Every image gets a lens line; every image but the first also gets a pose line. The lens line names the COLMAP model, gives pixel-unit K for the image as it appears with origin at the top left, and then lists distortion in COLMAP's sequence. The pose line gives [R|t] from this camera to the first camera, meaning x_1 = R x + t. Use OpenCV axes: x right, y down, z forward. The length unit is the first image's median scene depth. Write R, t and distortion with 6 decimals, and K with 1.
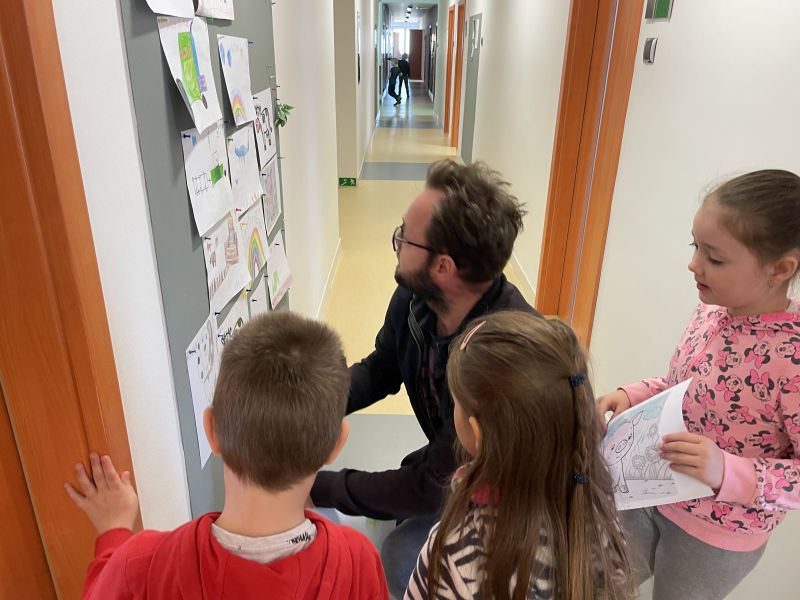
lens RADIAL K [[596.6, 0, 400.0], [0, 596.6, 300.0], [0, 0, 1]] dist [0.081924, -0.114798]
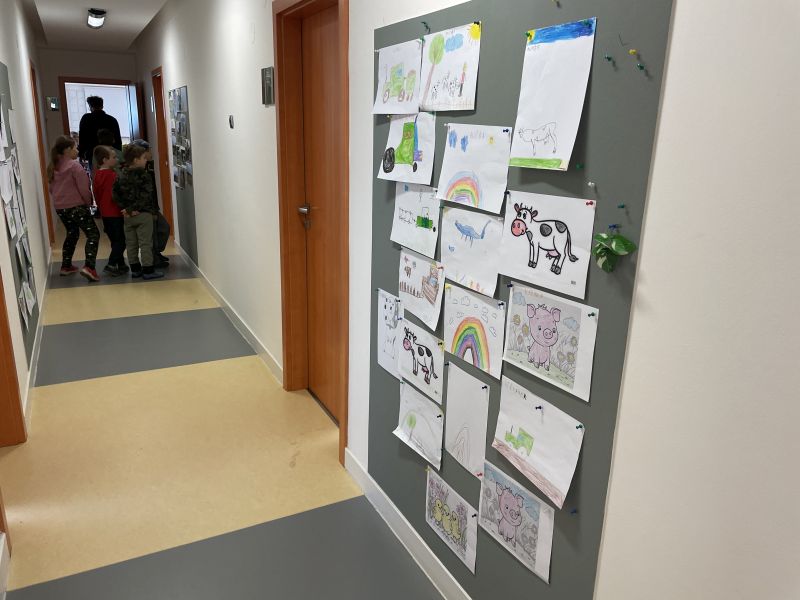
lens RADIAL K [[596.6, 0, 400.0], [0, 596.6, 300.0], [0, 0, 1]] dist [0.081924, -0.114798]
pose [[-0.889412, 0.079213, -0.450191, 0.375964], [-0.221851, 0.786295, 0.576647, -0.874498], [0.399661, 0.612752, -0.681767, 2.099696]]
